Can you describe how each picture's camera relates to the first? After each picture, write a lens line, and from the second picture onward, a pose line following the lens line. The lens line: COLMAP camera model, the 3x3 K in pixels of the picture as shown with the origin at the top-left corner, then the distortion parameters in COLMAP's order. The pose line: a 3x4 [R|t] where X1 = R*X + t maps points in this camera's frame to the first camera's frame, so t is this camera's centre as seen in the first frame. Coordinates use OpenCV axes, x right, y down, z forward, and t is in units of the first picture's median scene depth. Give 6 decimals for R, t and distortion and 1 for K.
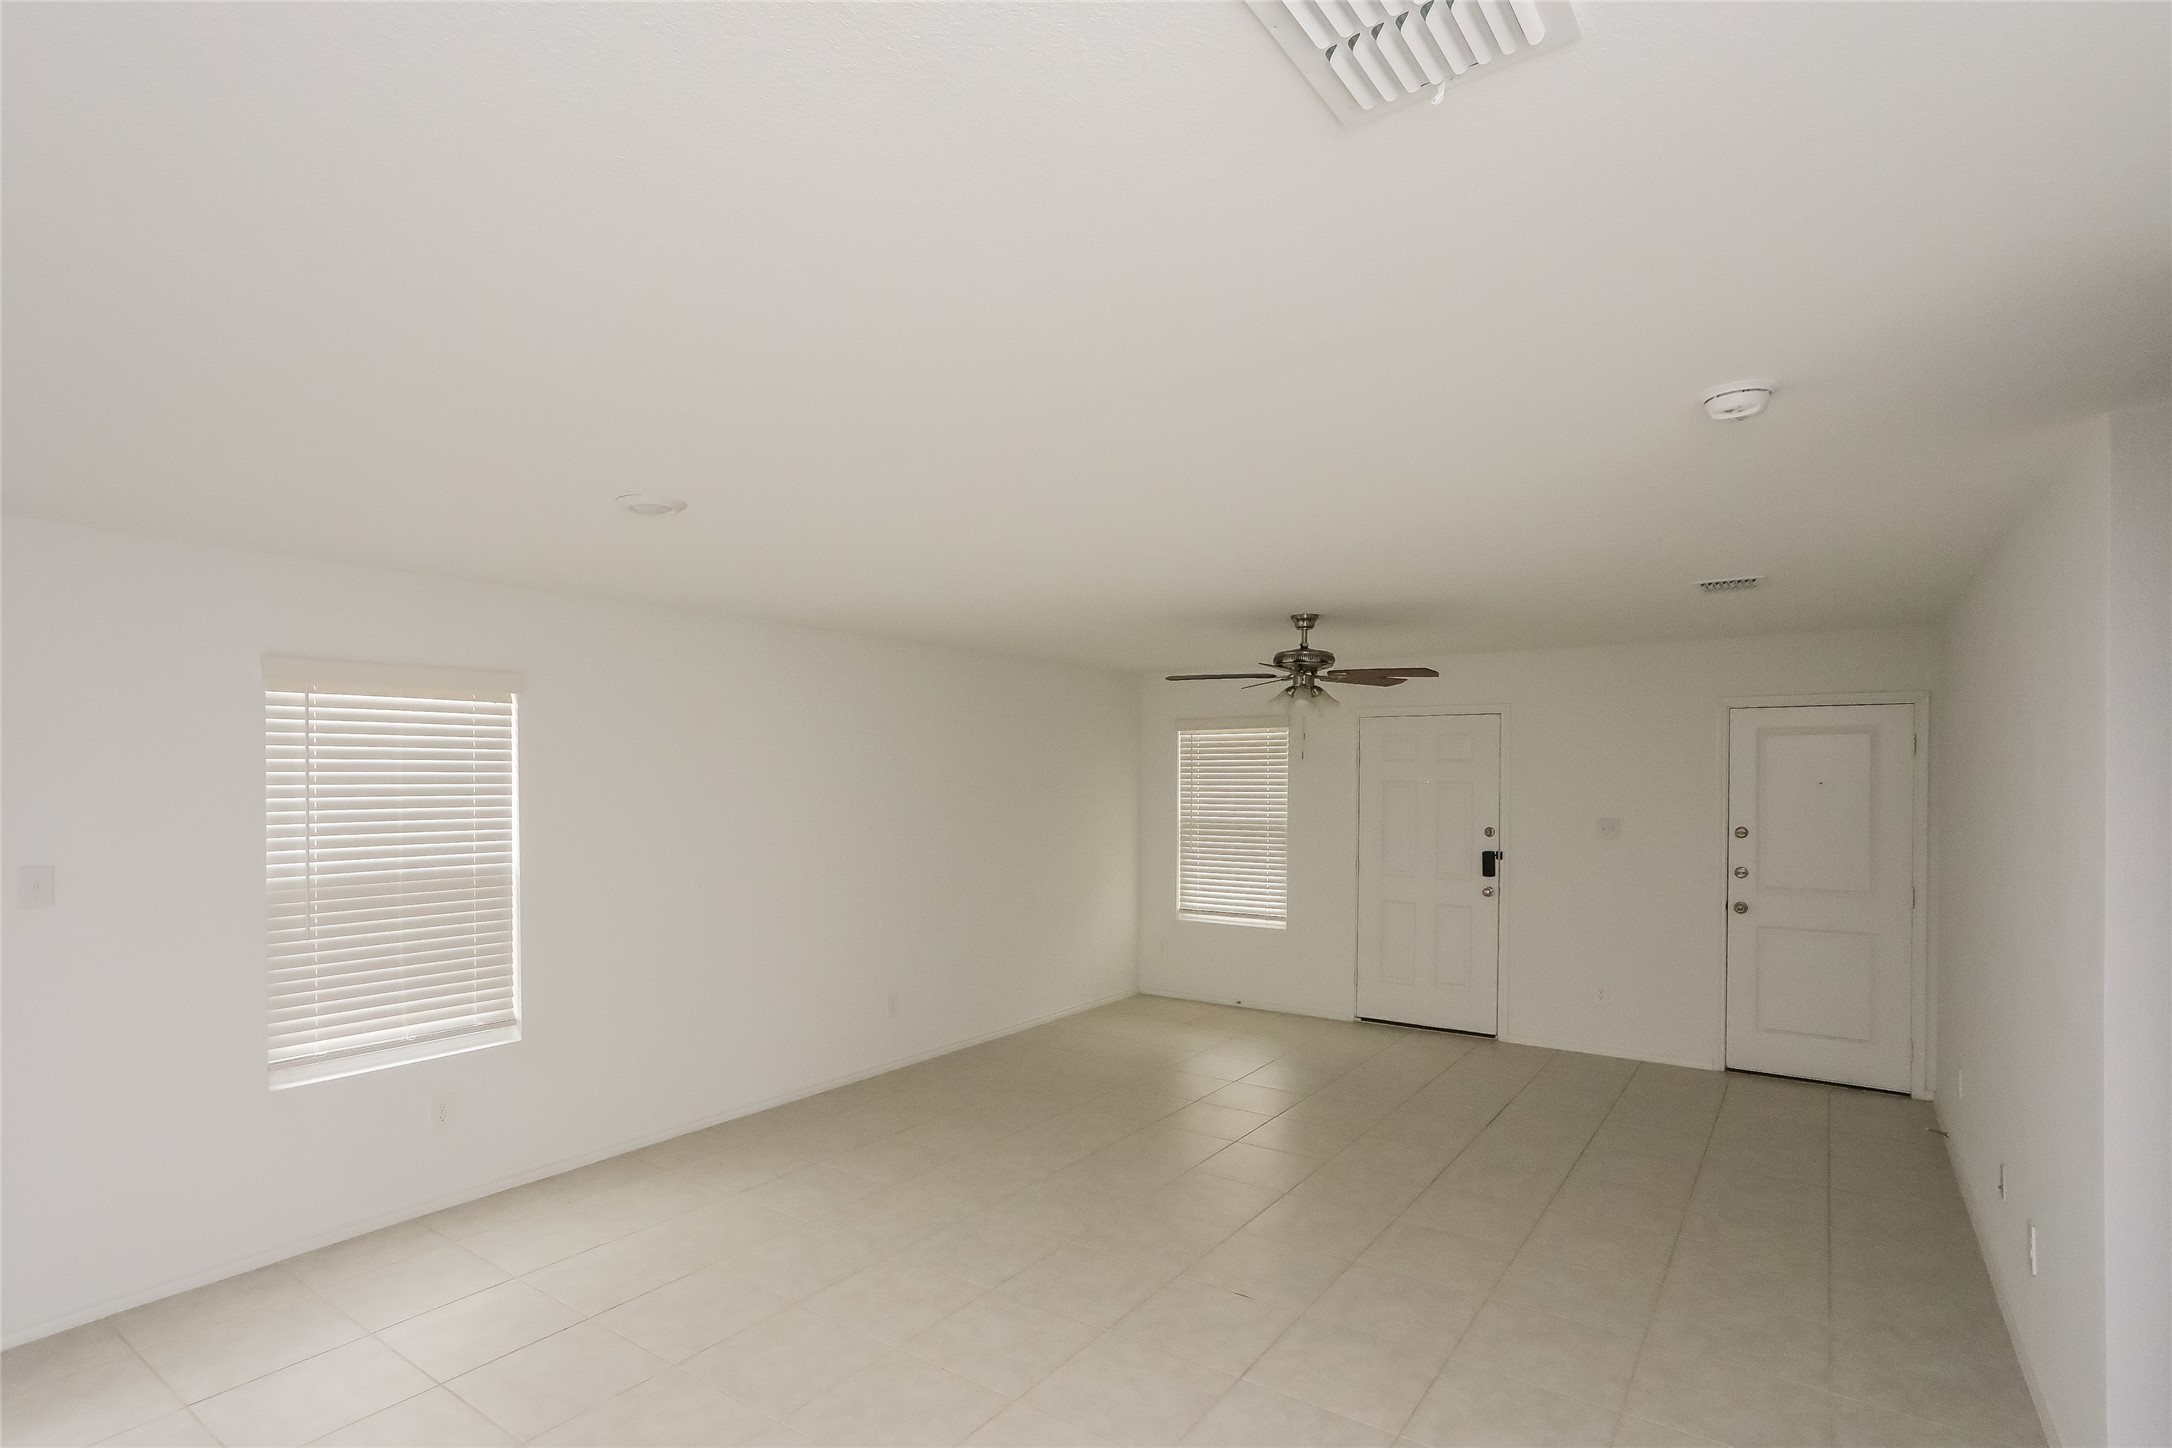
lens RADIAL K [[1071.4, 0, 1082.8], [0, 1071.4, 775.5], [0, 0, 1]] dist [-0.001205, 0.000055]
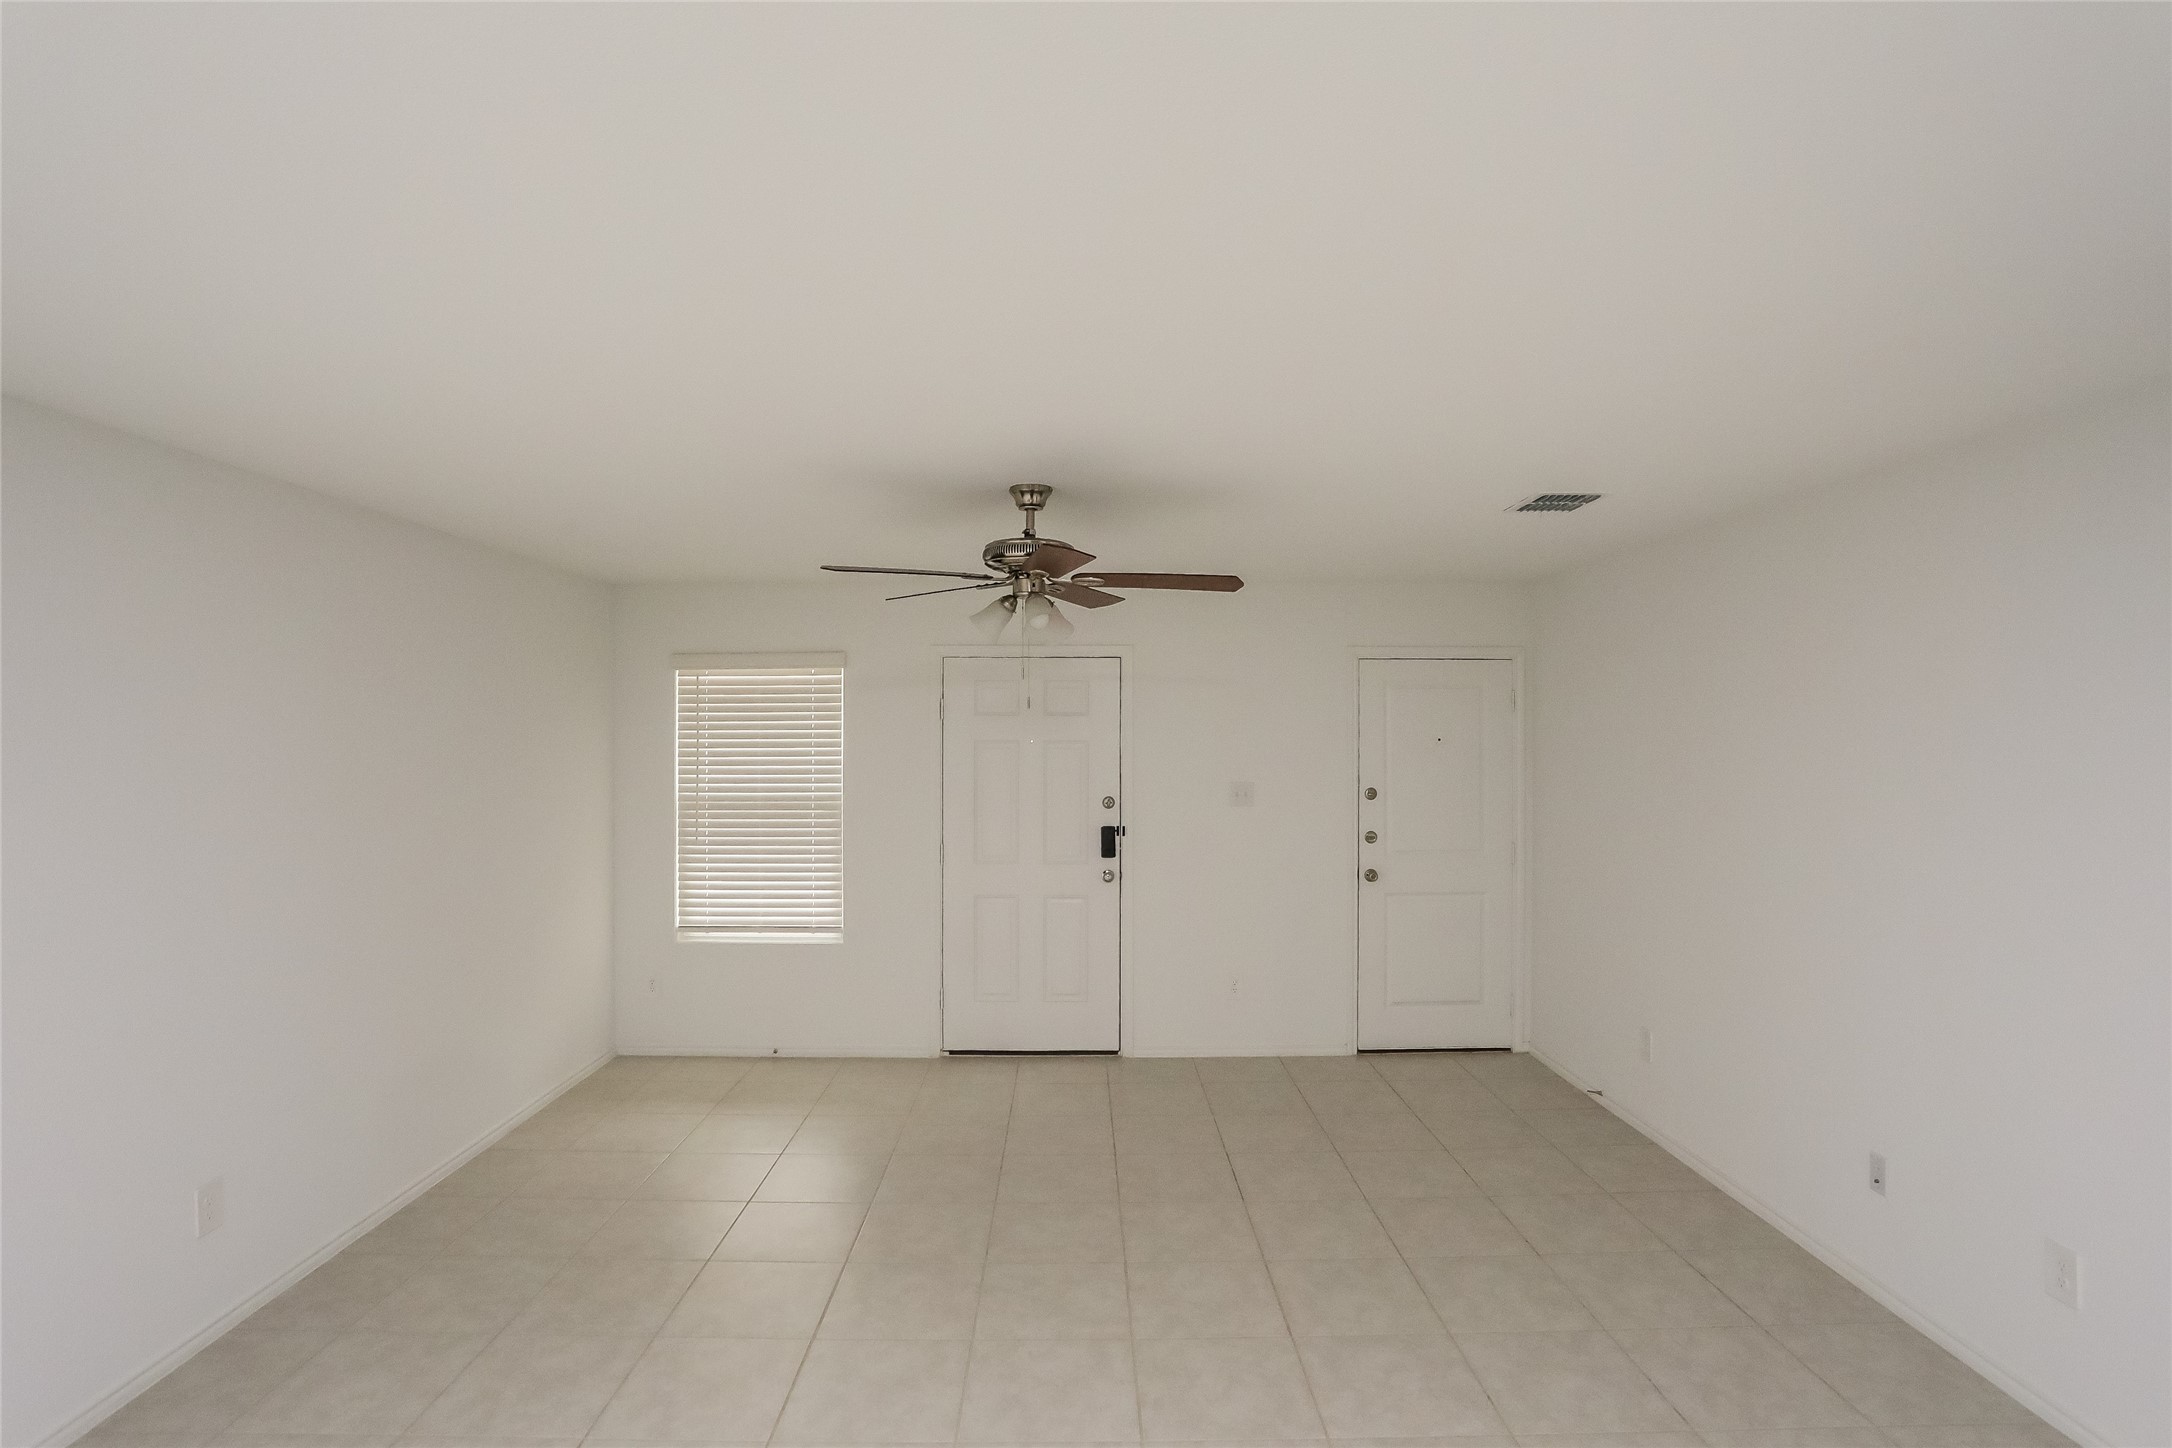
lens RADIAL K [[1096.5, 0, 1087.3], [0, 1096.5, 716.3], [0, 0, 1]] dist [-0.096142, 0.069766]
pose [[0.822127, 0.006299, 0.569269, -0.107678], [0.003314, 0.999869, -0.015850, 0.000482], [-0.569294, 0.014917, 0.821998, 0.325749]]
